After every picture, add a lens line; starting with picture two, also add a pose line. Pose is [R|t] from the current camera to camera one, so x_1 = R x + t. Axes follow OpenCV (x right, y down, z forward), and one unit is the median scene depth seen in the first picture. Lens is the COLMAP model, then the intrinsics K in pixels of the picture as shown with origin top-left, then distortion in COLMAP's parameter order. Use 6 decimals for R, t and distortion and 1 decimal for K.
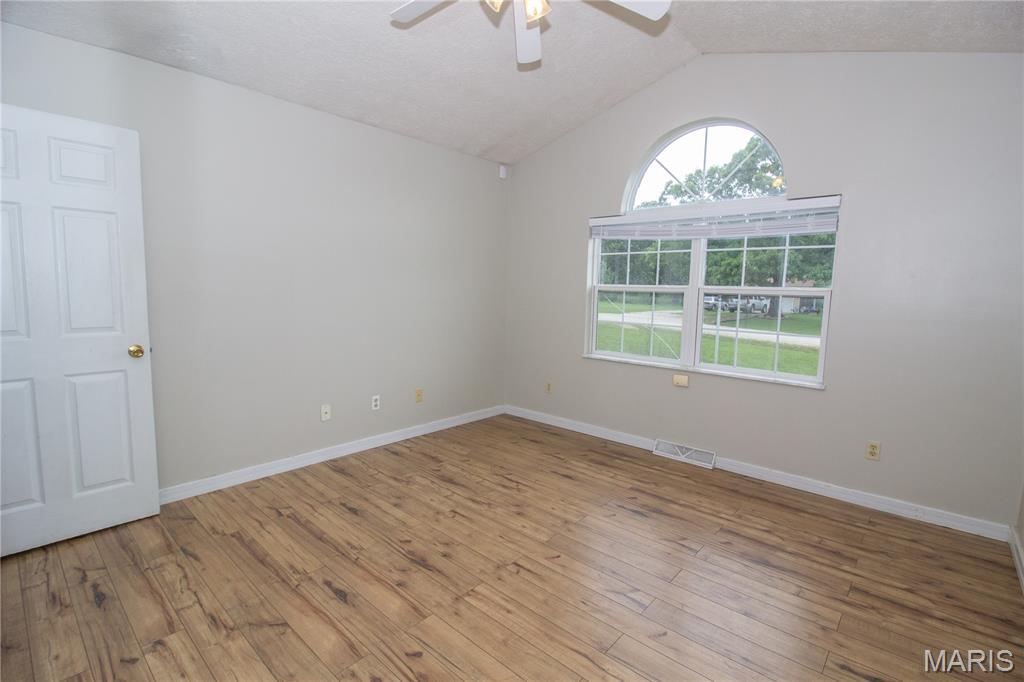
lens RADIAL K [[475.1, 0, 515.5], [0, 475.1, 333.9], [0, 0, 1]] dist [-0.011525, -0.006354]
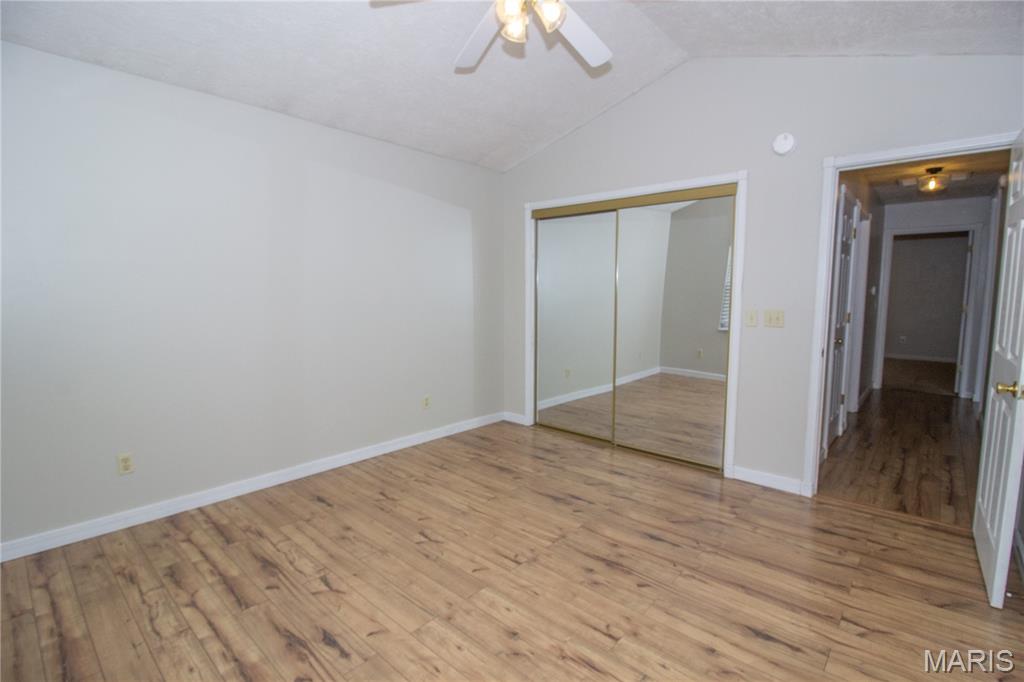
lens RADIAL K [[475.1, 0, 514.9], [0, 475.1, 308.7], [0, 0, 1]] dist [-0.011525, -0.006354]
pose [[-0.999739, -0.022777, 0.001764, 0.014764], [-0.022307, 0.989937, 0.139739, -0.159037], [-0.004929, 0.139663, -0.990187, 1.511619]]
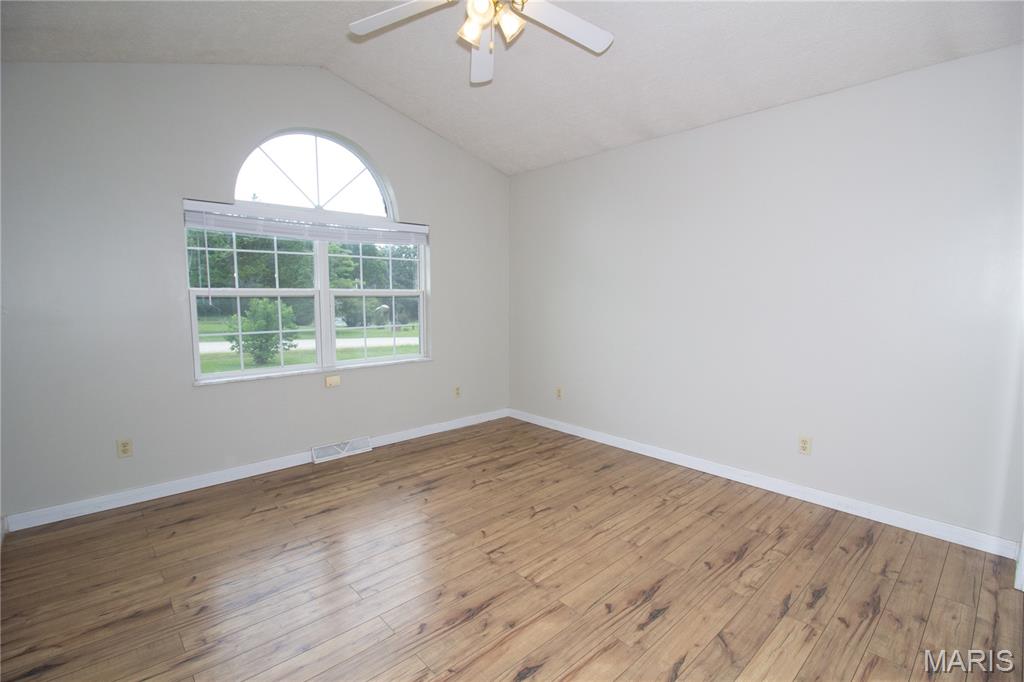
lens RADIAL K [[475.1, 0, 519.6], [0, 475.1, 340.6], [0, 0, 1]] dist [-0.011525, -0.006354]
pose [[0.093598, -0.120766, 0.988259, -0.767489], [0.104519, 0.988323, 0.110875, -0.074424], [-0.990109, 0.092915, 0.105127, 0.604955]]
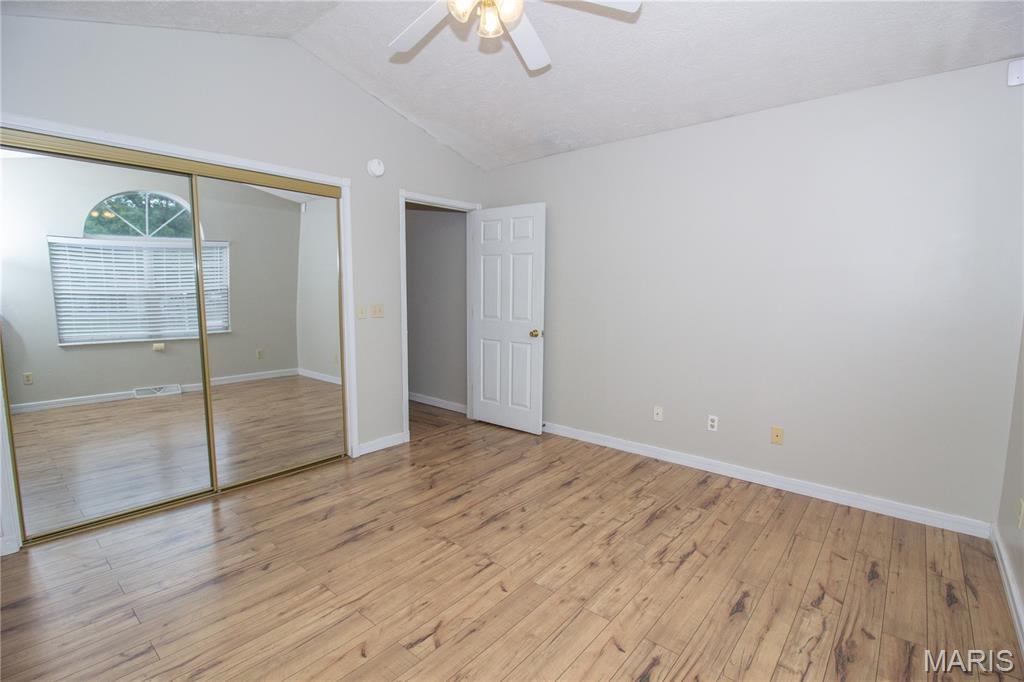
lens RADIAL K [[475.1, 0, 519.3], [0, 475.1, 309.9], [0, 0, 1]] dist [-0.011525, -0.006354]
pose [[0.028417, 0.022742, -0.999337, 0.783857], [-0.107104, 0.994055, 0.019576, -0.064591], [0.993842, 0.106476, 0.030684, 0.756918]]
